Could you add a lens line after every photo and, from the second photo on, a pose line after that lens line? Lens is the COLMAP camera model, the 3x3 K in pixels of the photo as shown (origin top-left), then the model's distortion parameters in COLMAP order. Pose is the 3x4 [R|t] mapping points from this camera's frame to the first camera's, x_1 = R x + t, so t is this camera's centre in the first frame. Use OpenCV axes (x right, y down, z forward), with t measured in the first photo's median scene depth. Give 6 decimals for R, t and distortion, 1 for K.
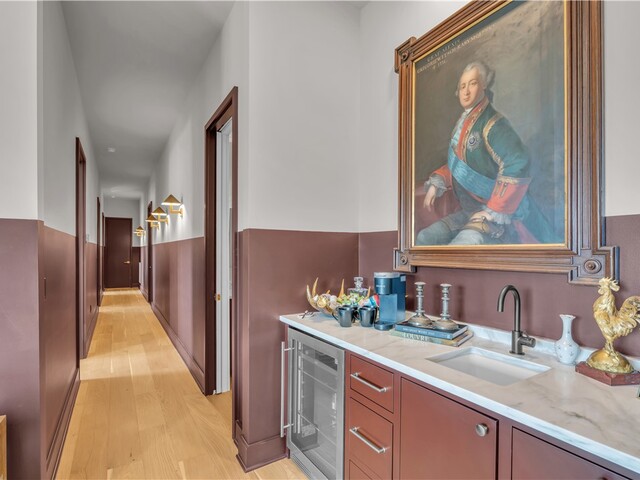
lens RADIAL K [[326.5, 0, 329.7], [0, 326.5, 254.8], [0, 0, 1]] dist [-0.018985, 0.004558]
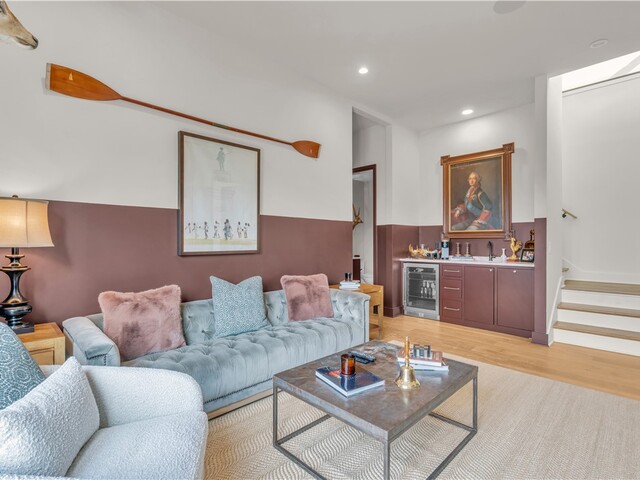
lens RADIAL K [[326.5, 0, 320.0], [0, 326.5, 239.2], [0, 0, 1]] dist [-0.018985, 0.004558]
pose [[0.983770, -0.004971, 0.179364, -1.571489], [0.007199, 0.999905, -0.011774, 0.079497], [-0.179288, 0.012874, 0.983712, -1.794877]]
